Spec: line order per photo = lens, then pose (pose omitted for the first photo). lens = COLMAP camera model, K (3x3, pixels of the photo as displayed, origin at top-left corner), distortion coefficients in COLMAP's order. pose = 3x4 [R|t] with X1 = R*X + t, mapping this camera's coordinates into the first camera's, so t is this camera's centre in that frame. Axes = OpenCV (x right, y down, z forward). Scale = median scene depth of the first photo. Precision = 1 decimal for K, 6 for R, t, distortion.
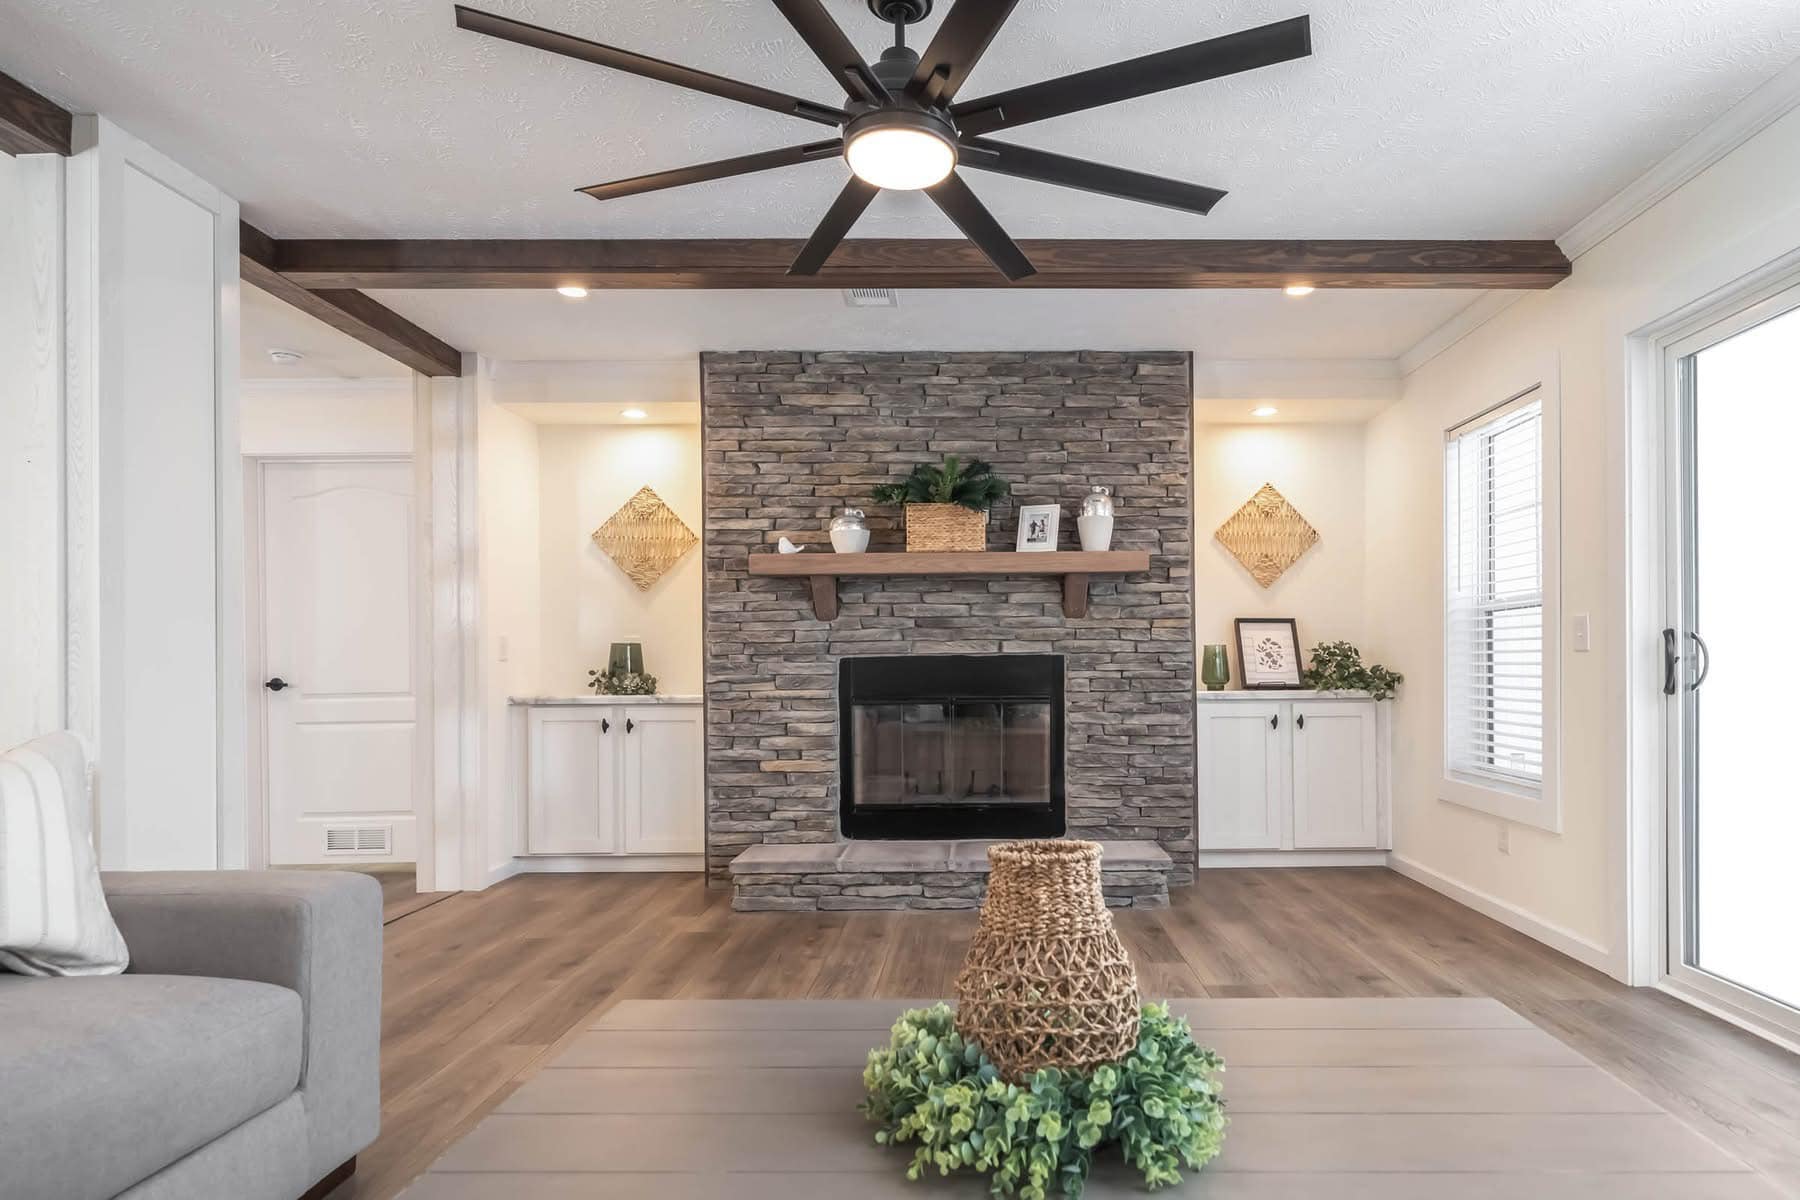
lens RADIAL K [[981.2, 0, 904.8], [0, 981.2, 669.2], [0, 0, 1]] dist [0.002268, 0.000546]
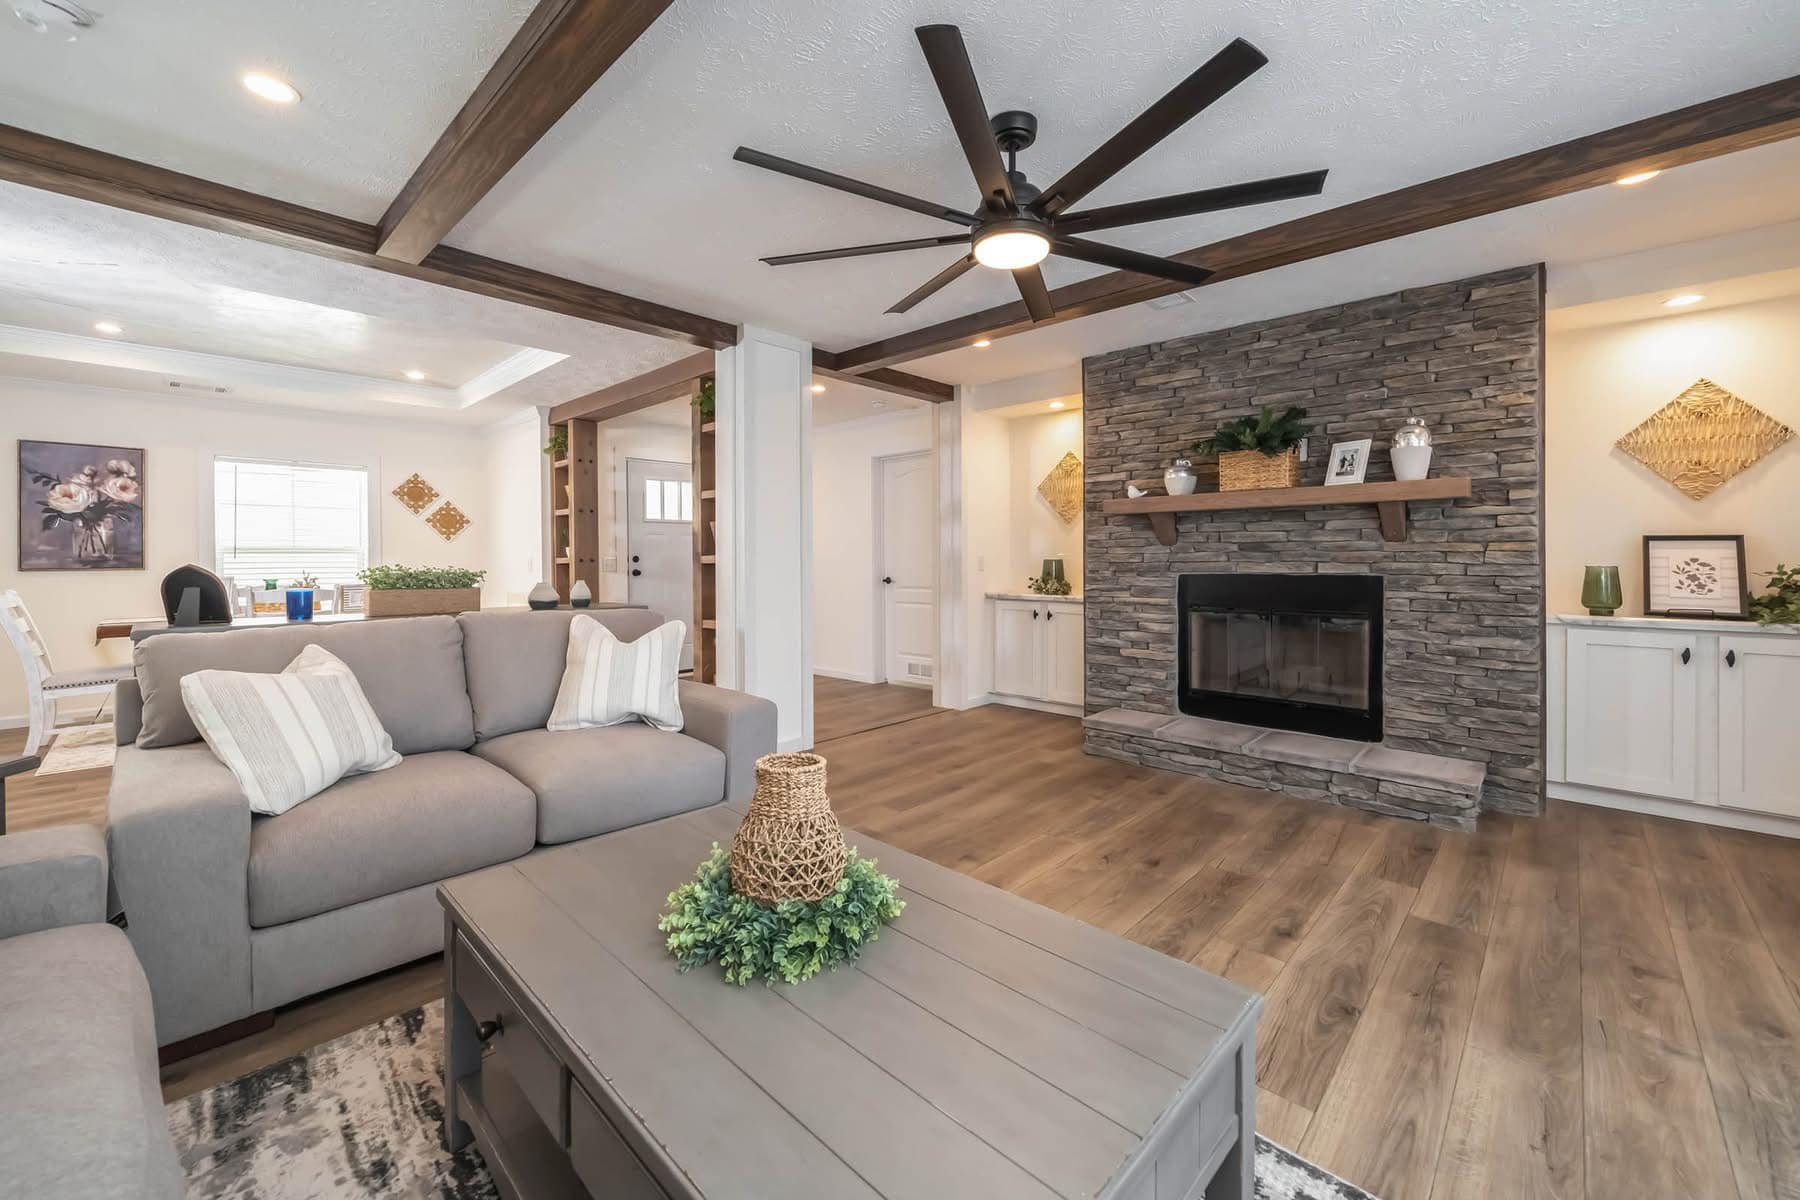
lens RADIAL K [[689.5, 0, 900.8], [0, 689.5, 560.4], [0, 0, 1]] dist [-0.000831, -0.000164]
pose [[0.738755, 0.005039, -0.673955, 0.281530], [0.003541, 0.999929, 0.011358, -0.042230], [0.673965, -0.010777, 0.738685, 0.076827]]
